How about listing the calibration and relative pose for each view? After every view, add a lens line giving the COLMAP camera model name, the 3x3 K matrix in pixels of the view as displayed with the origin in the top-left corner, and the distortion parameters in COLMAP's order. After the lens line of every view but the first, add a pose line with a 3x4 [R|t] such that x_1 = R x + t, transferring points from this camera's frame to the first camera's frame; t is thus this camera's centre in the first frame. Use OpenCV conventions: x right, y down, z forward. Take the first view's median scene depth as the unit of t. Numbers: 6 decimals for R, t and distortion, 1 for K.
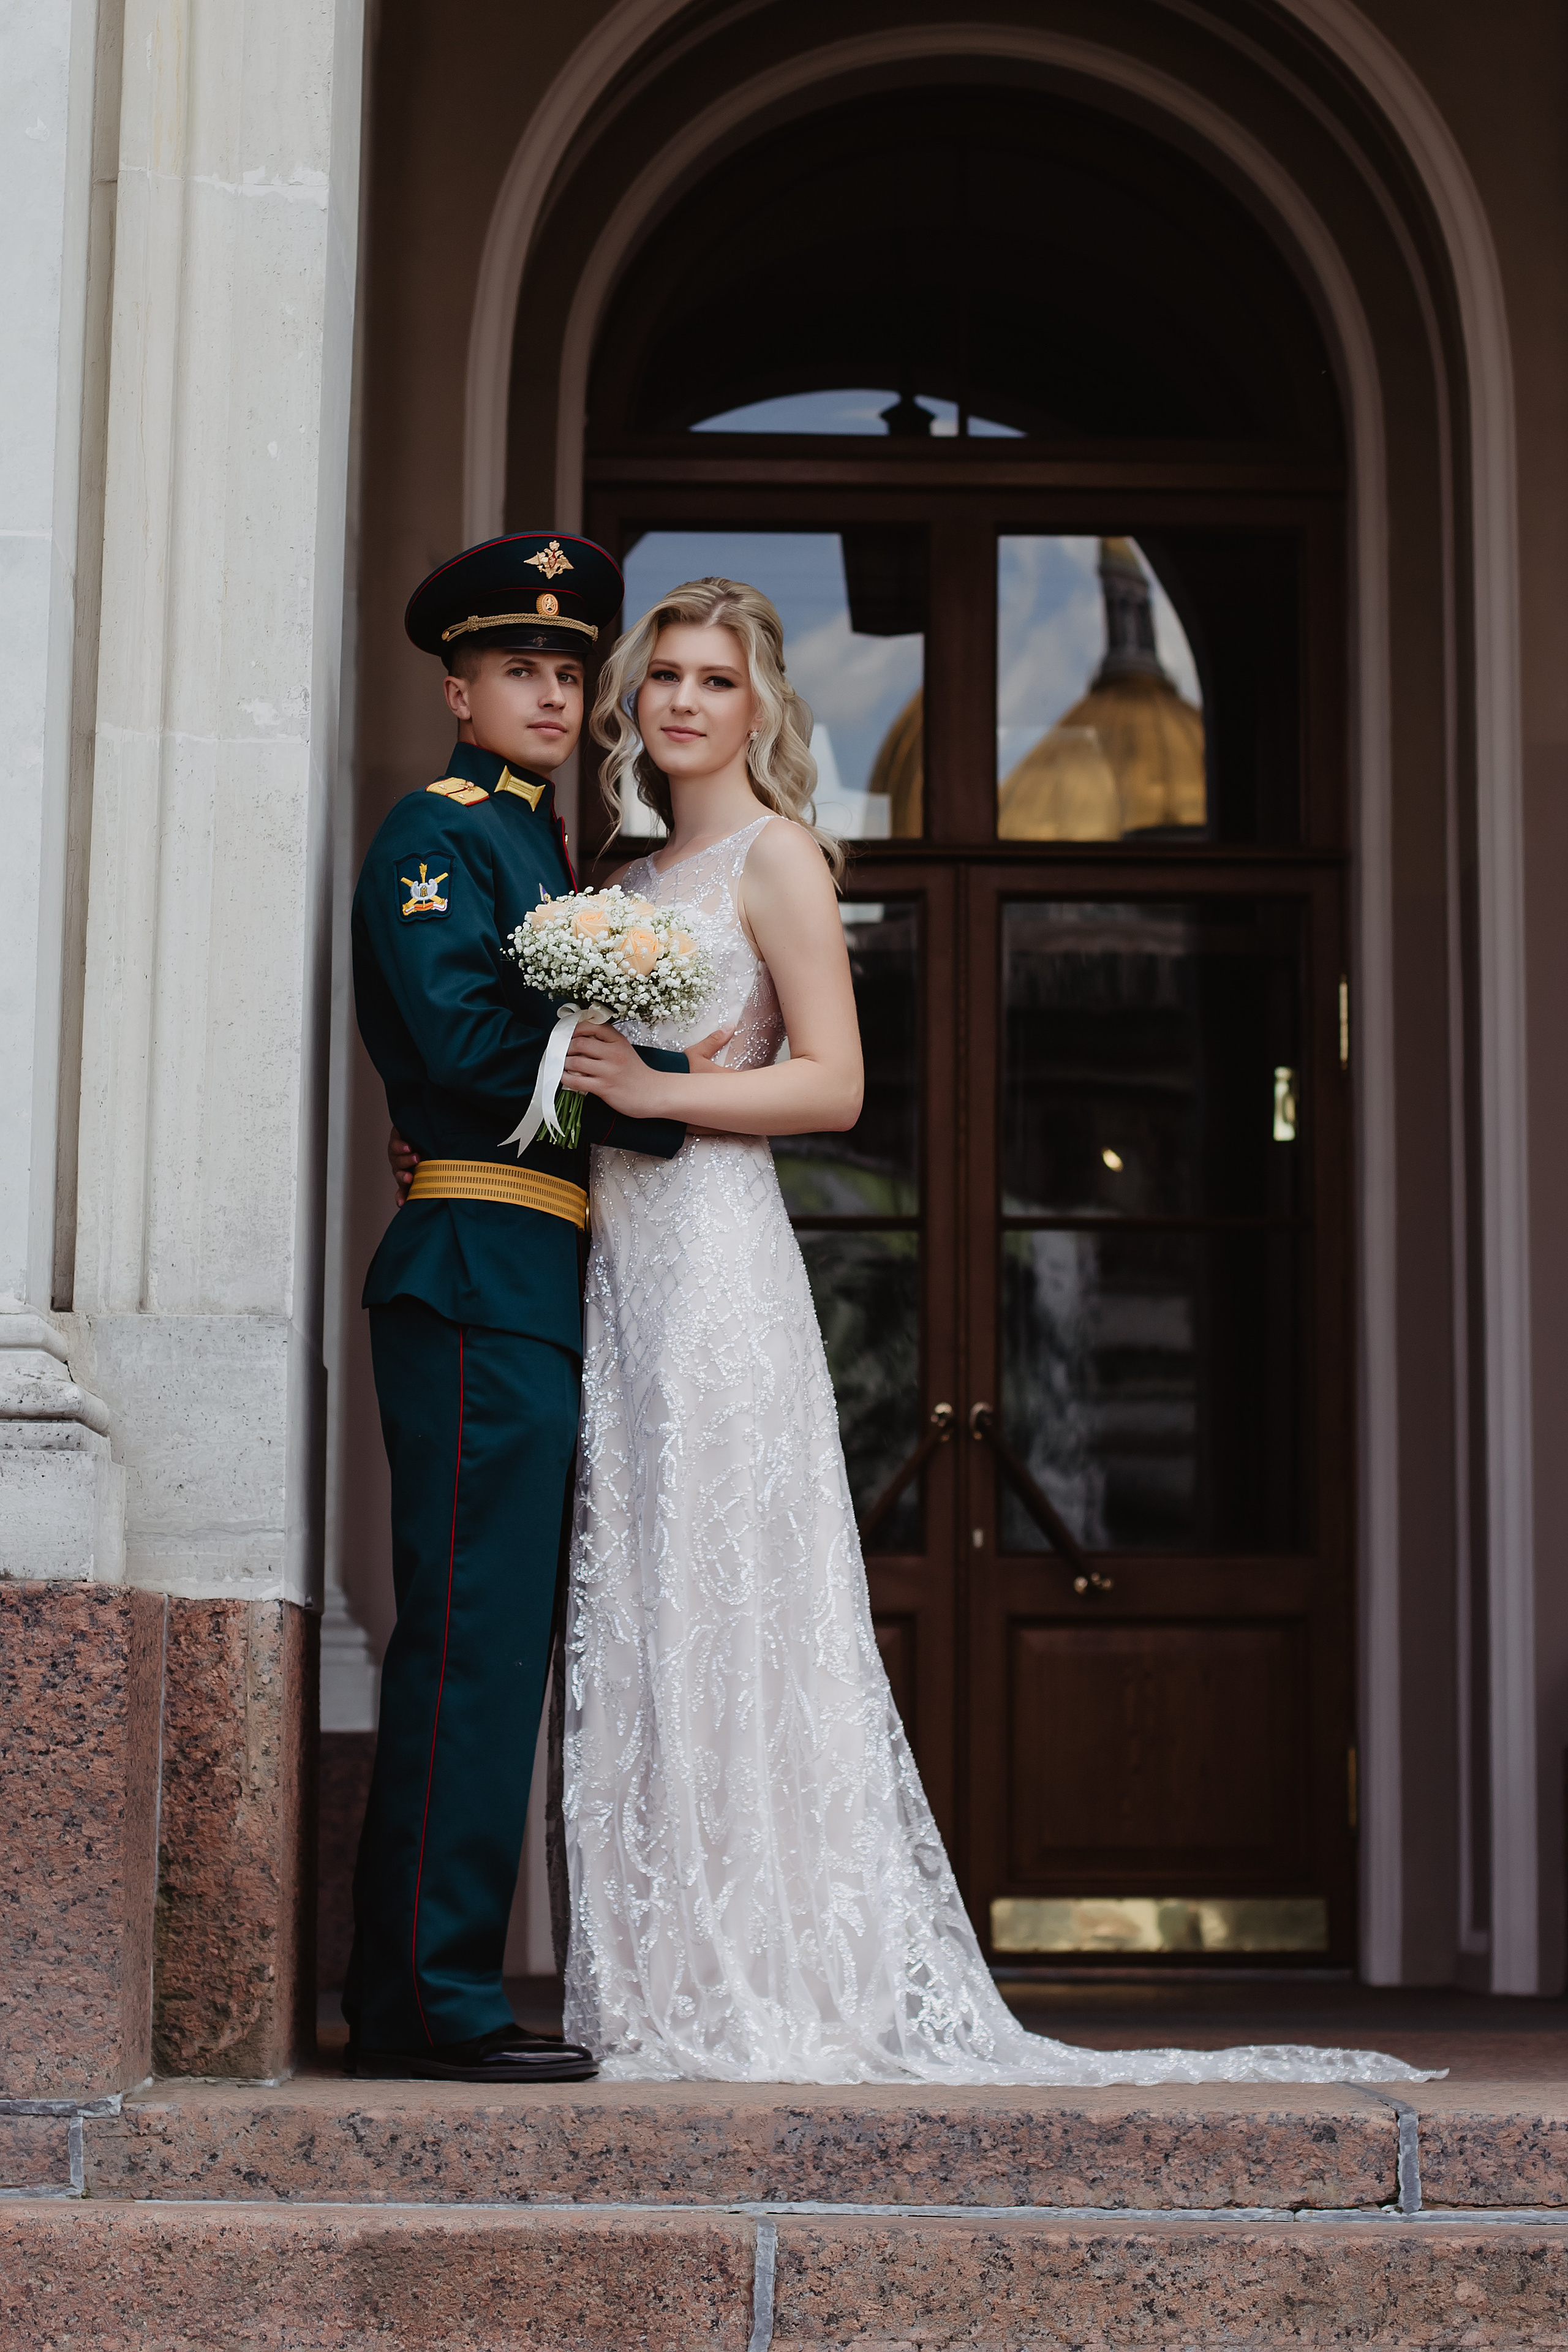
lens RADIAL K [[5124.5, 0, 771.8], [0, 5124.5, 1152.7], [0, 0, 1]] dist [-0.139766, 0.000000]
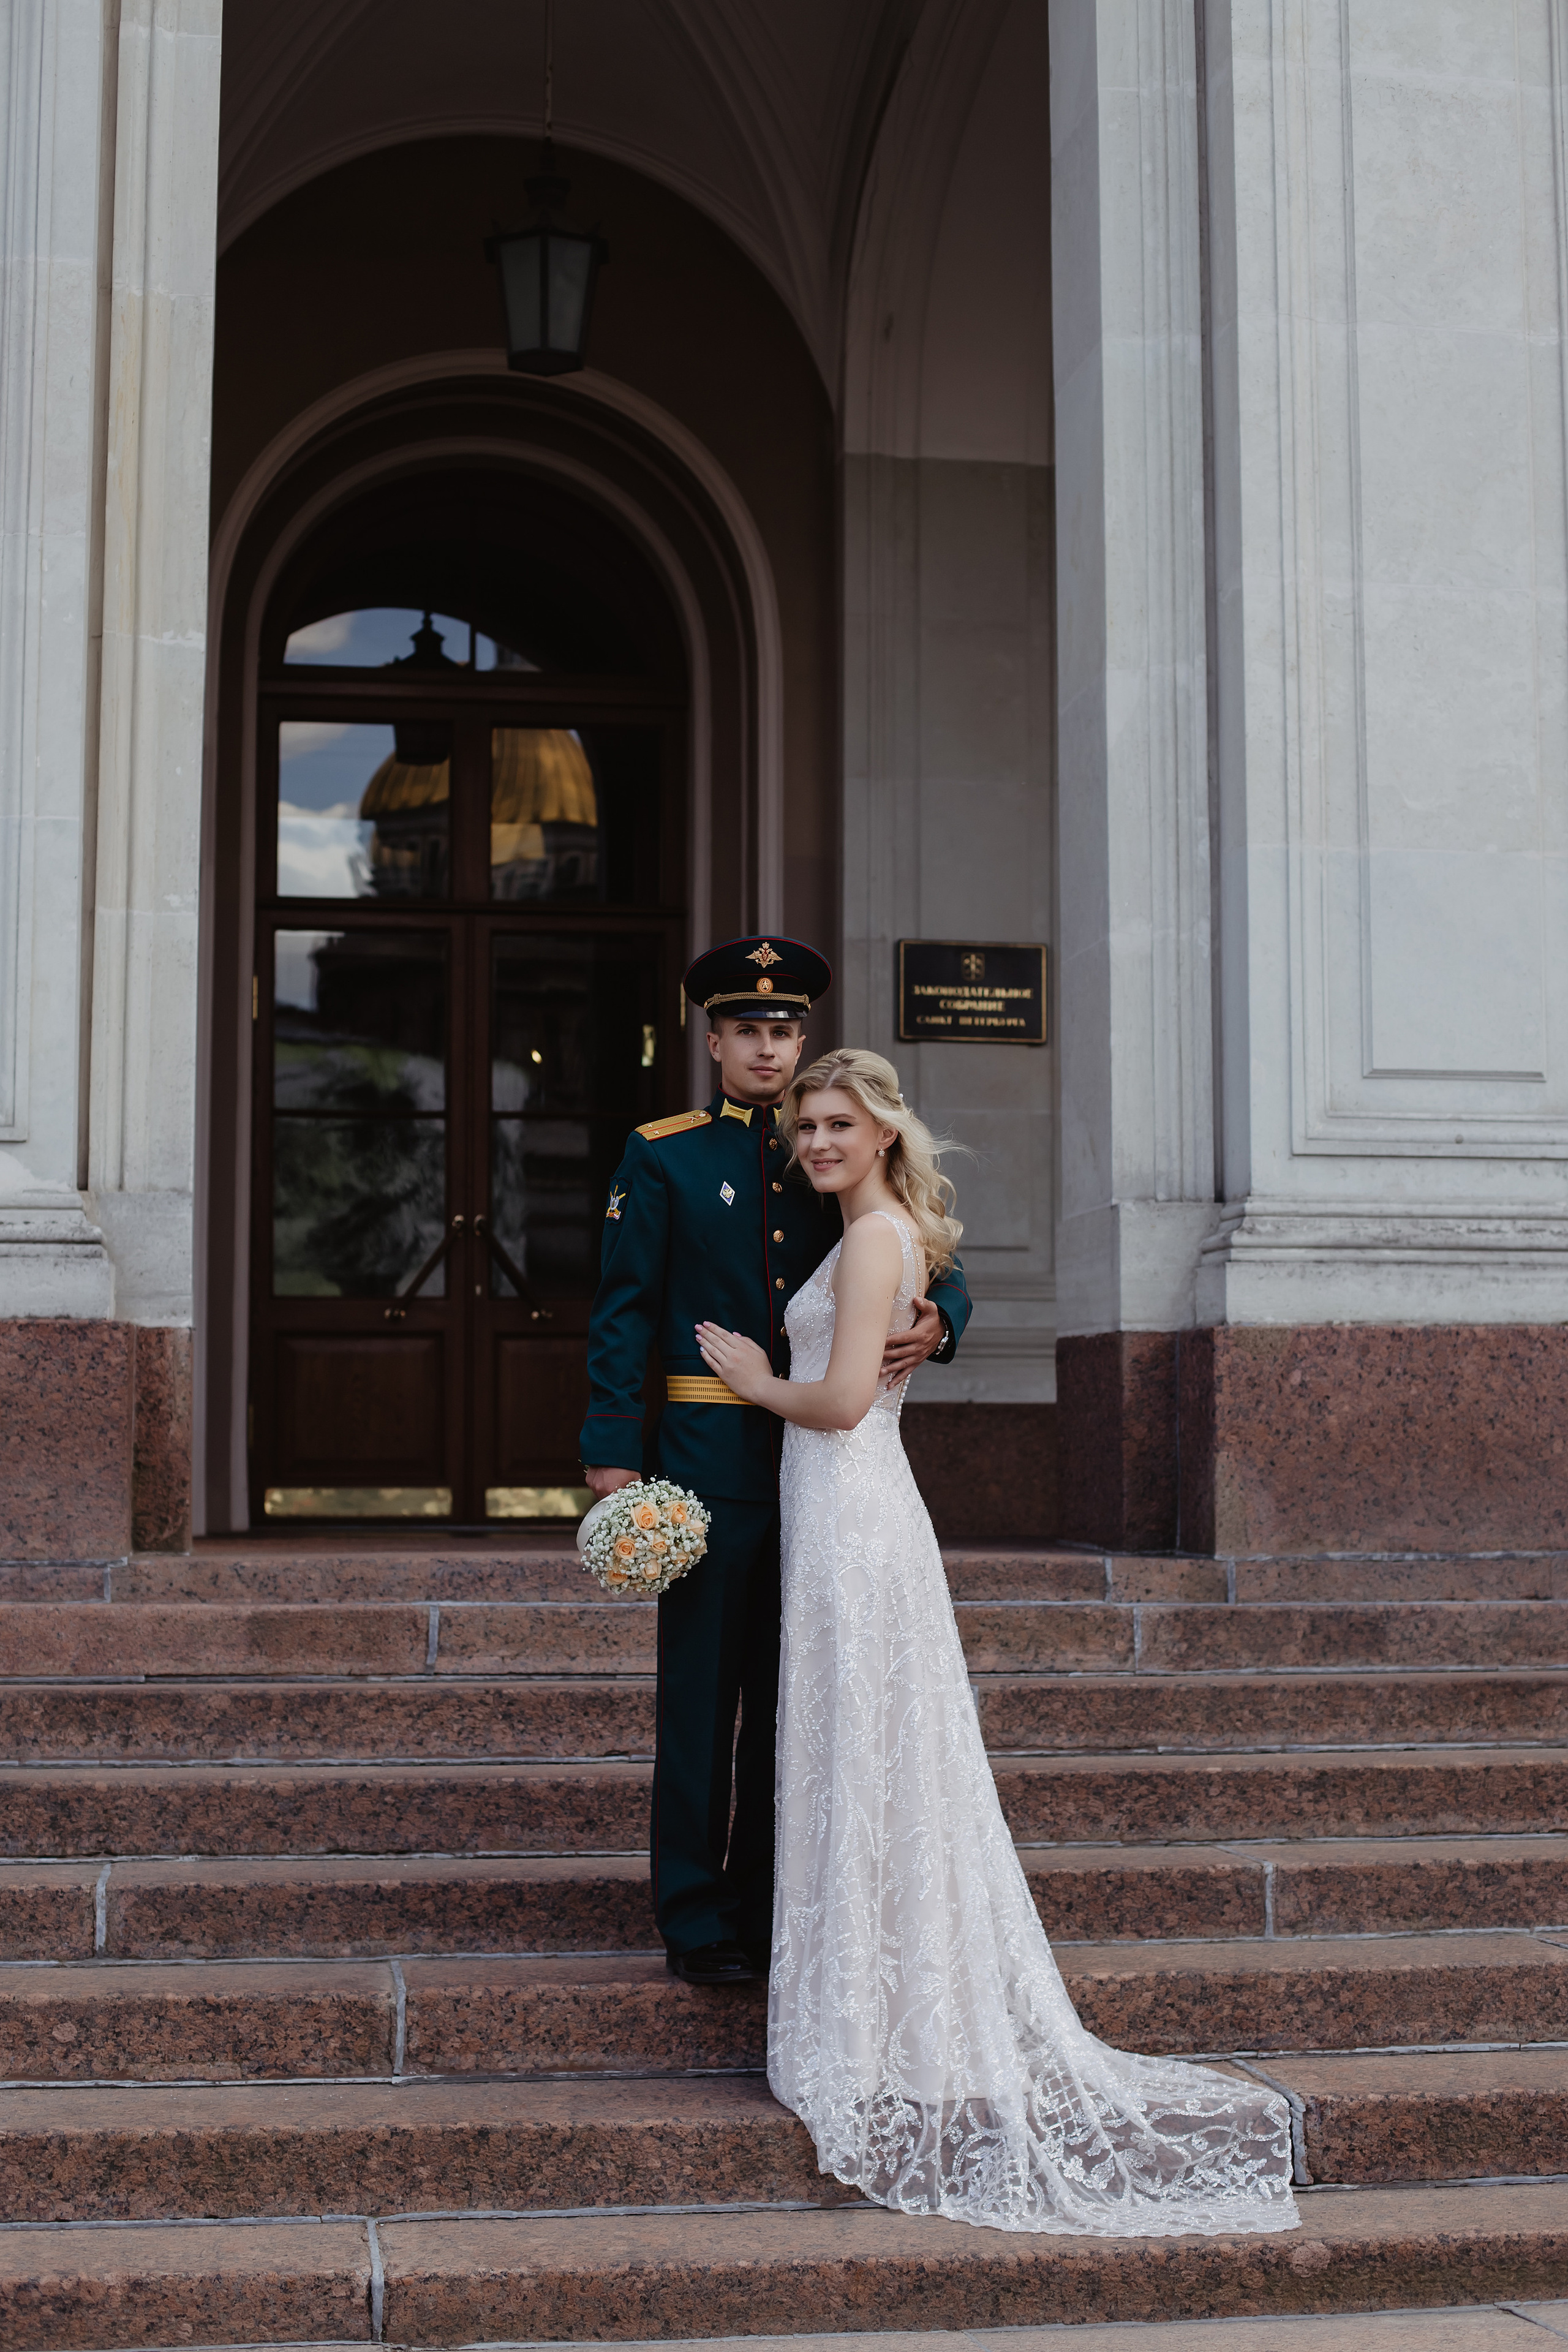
lens RADIAL K [[3515.3, 0, 796.3], [0, 3515.3, 1182.3], [0, 0, 1]] dist [-0.099052, 0.000000]
pose [[0.989020, 0.004167, 0.147721, -0.060043], [-0.011238, 0.998829, 0.047059, -0.041846], [-0.147352, -0.048203, 0.987909, -0.448945]]
